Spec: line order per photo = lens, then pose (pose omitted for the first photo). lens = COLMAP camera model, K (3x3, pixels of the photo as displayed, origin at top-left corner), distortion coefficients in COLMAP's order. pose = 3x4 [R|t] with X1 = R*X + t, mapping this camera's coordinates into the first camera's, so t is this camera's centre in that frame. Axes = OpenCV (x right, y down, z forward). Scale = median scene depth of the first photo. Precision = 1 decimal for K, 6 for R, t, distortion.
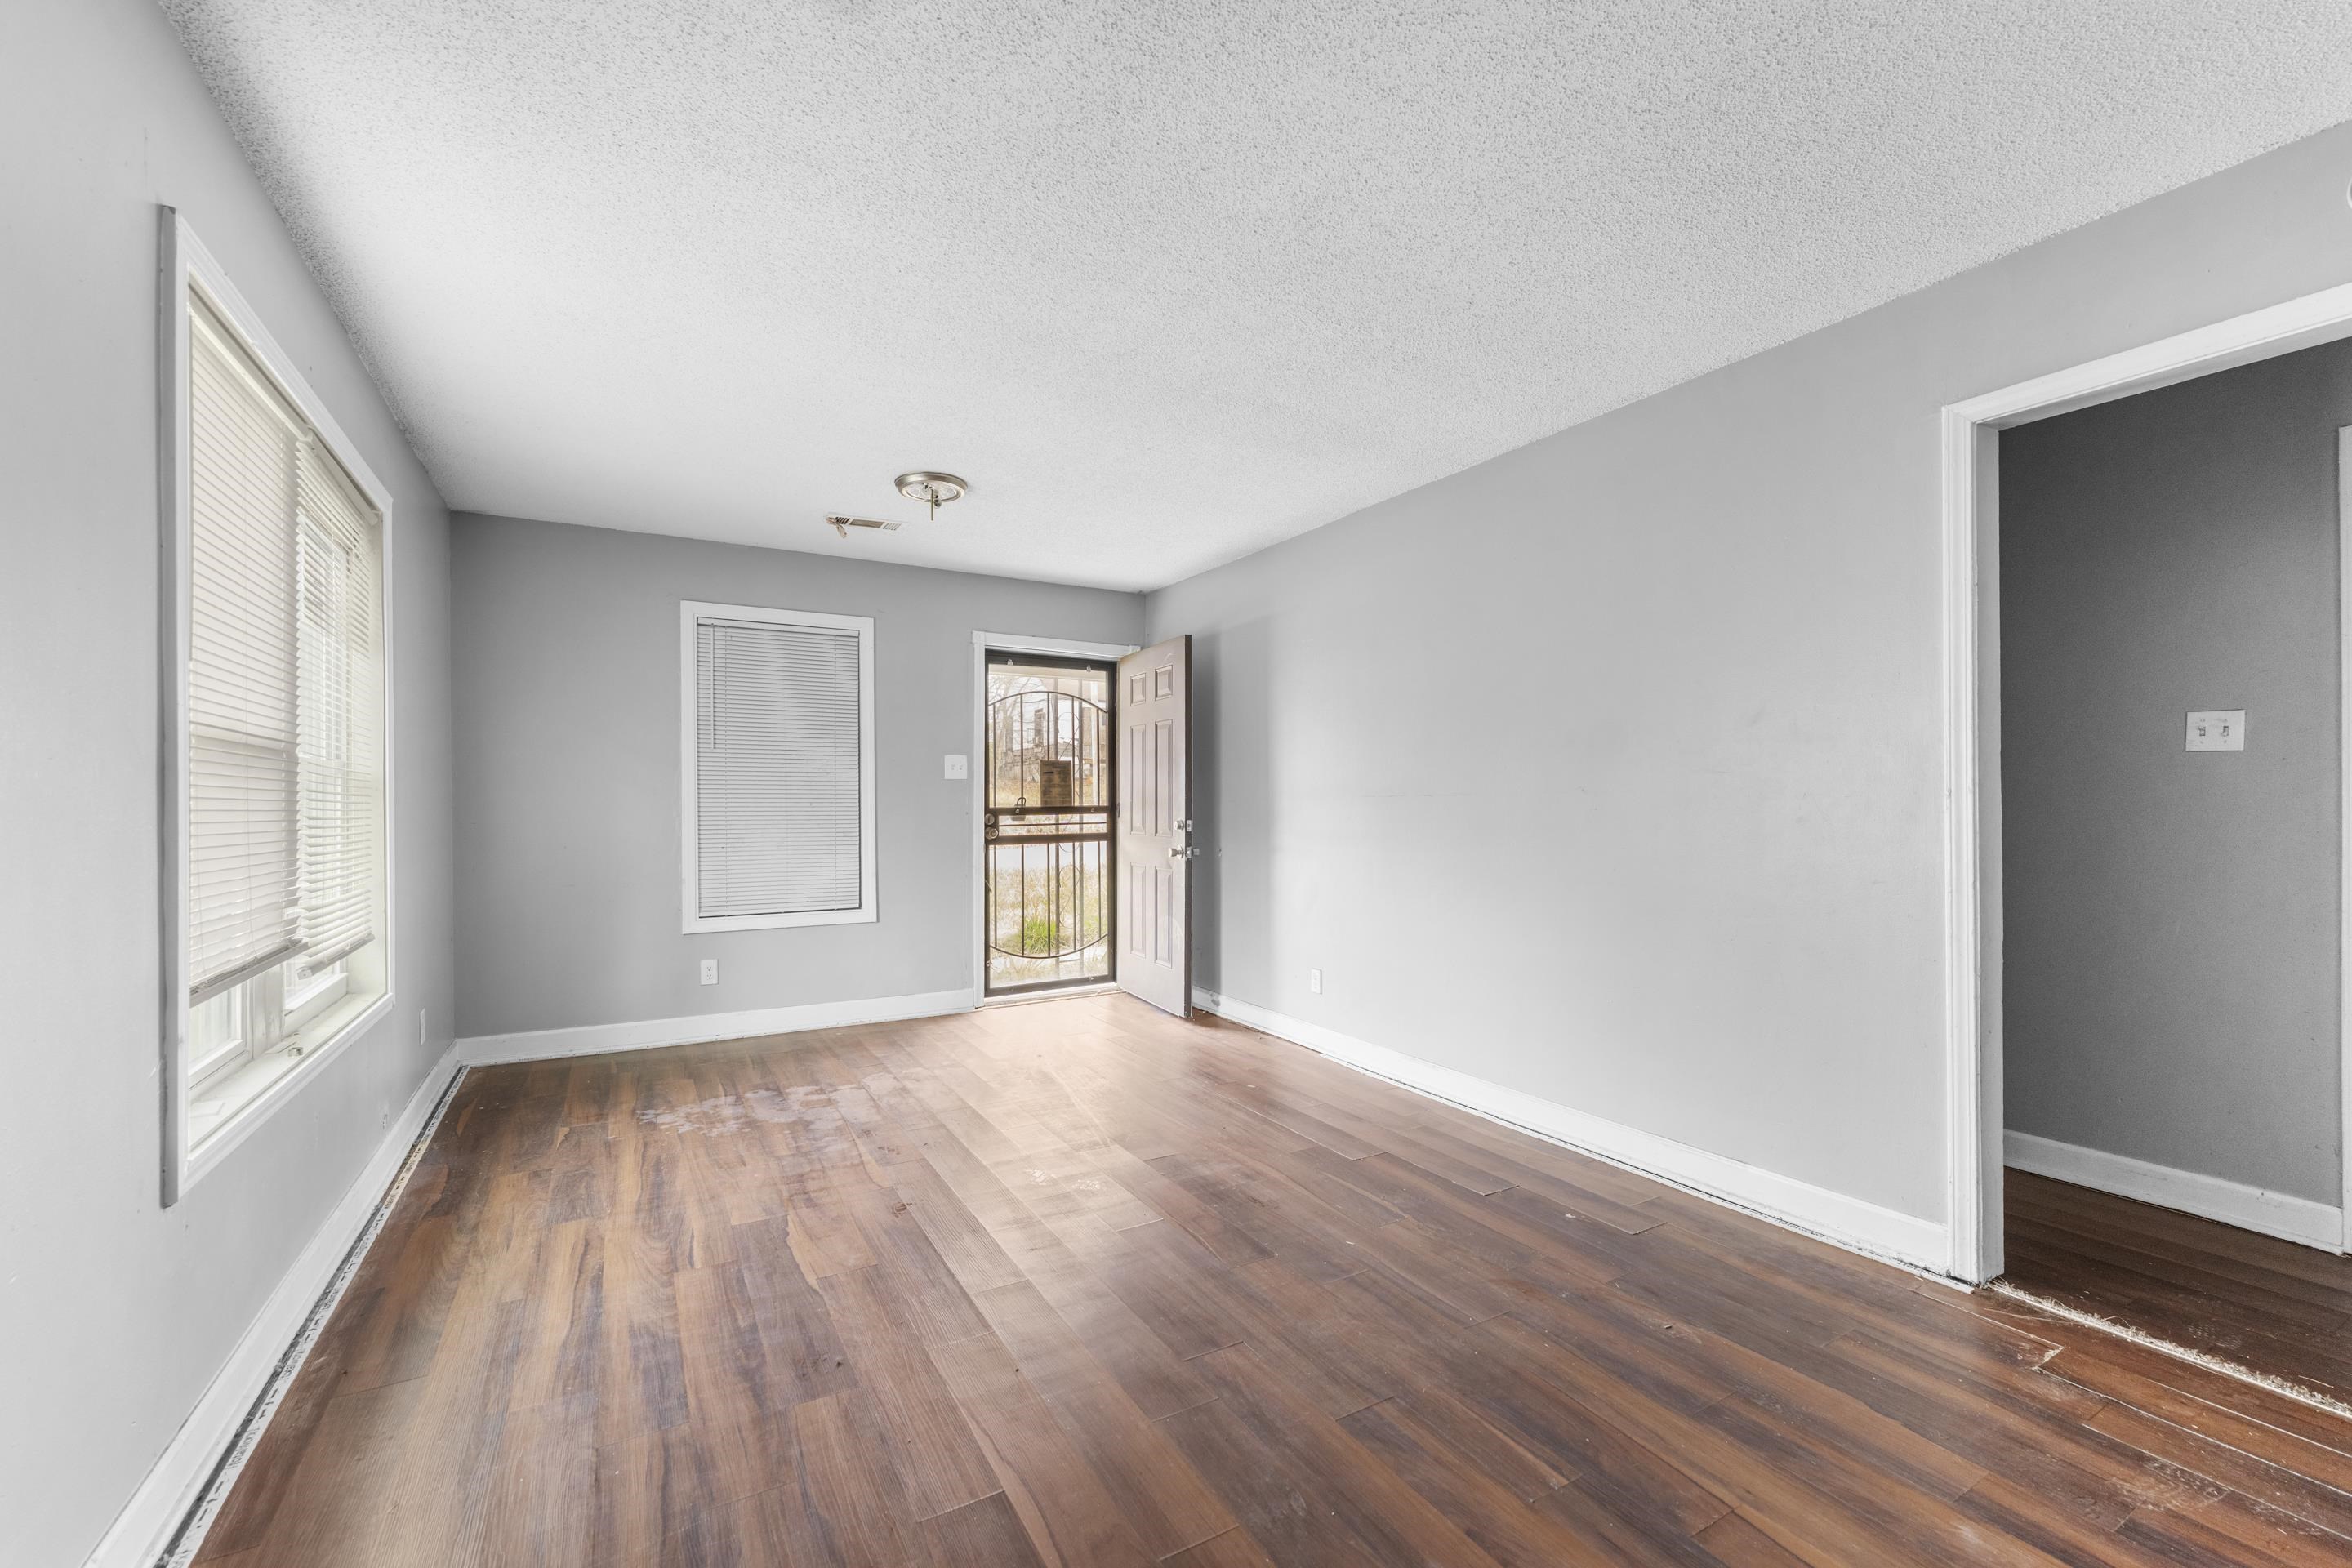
lens RADIAL K [[975.4, 0, 1176.2], [0, 975.4, 806.8], [0, 0, 1]] dist [0.000187, 0.000006]
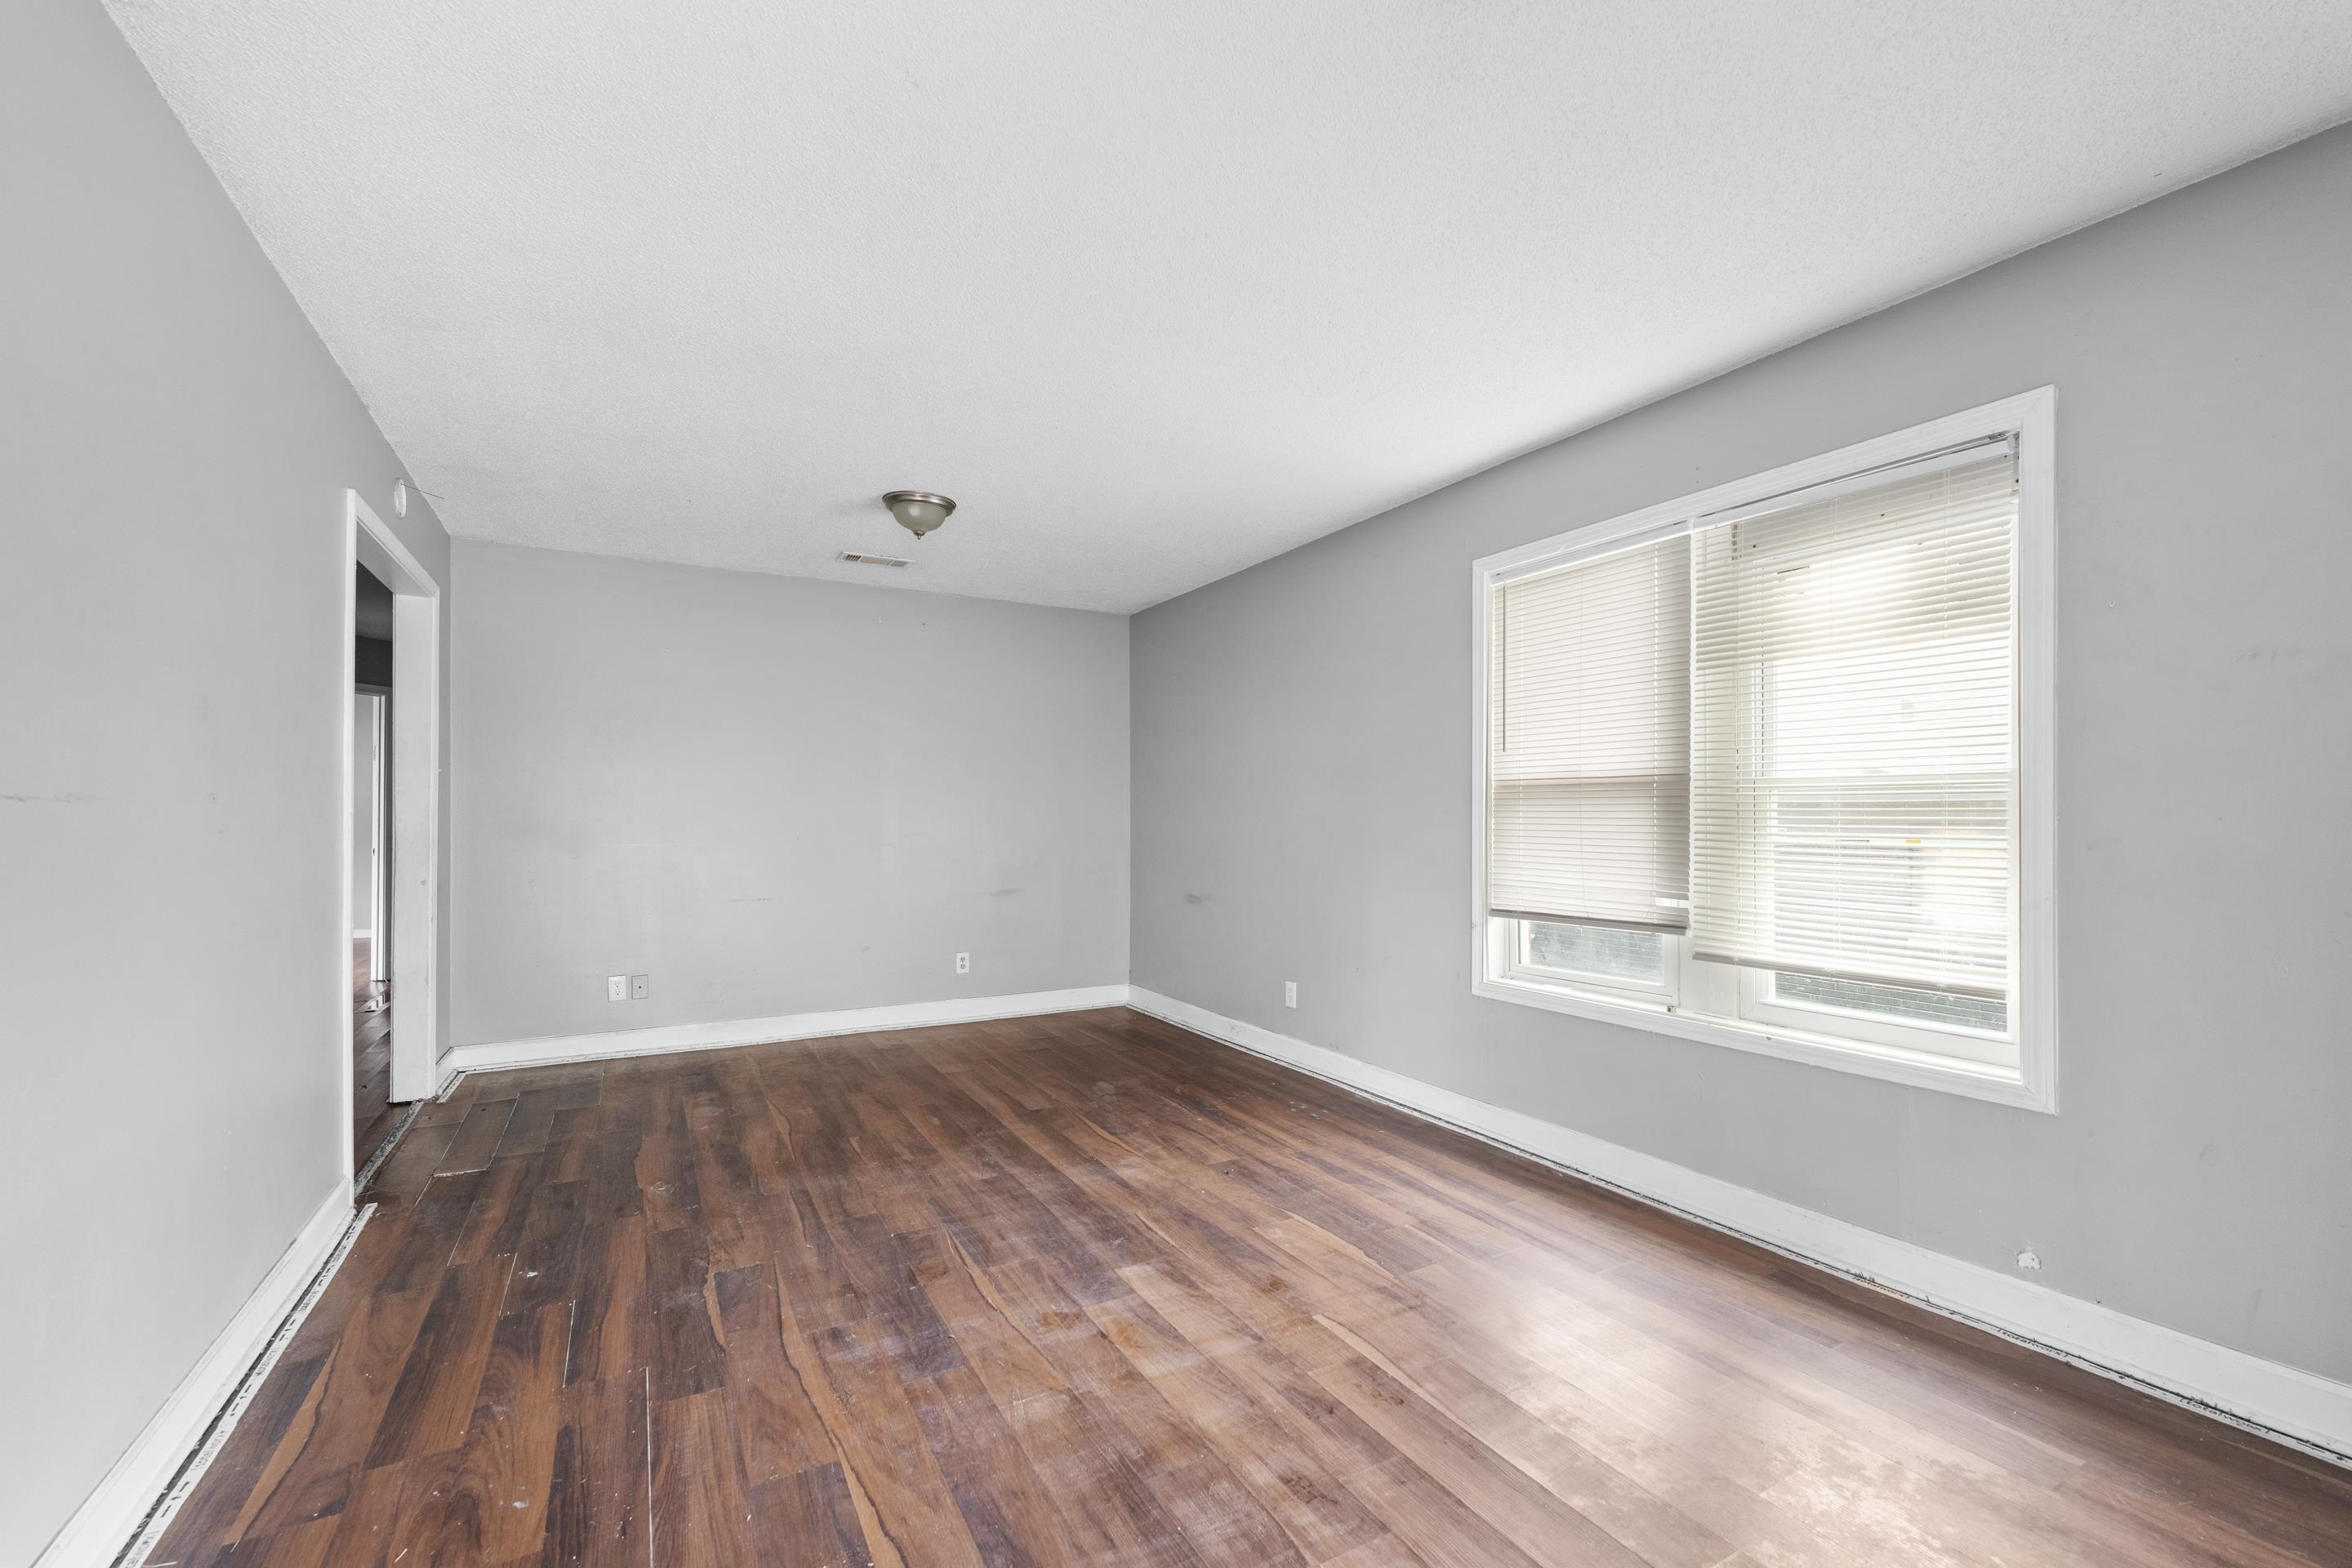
lens RADIAL K [[975.4, 0, 1176.2], [0, 975.4, 806.8], [0, 0, 1]] dist [0.000187, 0.000006]
pose [[-0.999893, -0.001858, 0.014518, -0.277665], [-0.001952, 0.999977, -0.006509, -0.013508], [-0.014506, -0.006537, -0.999873, 2.538713]]
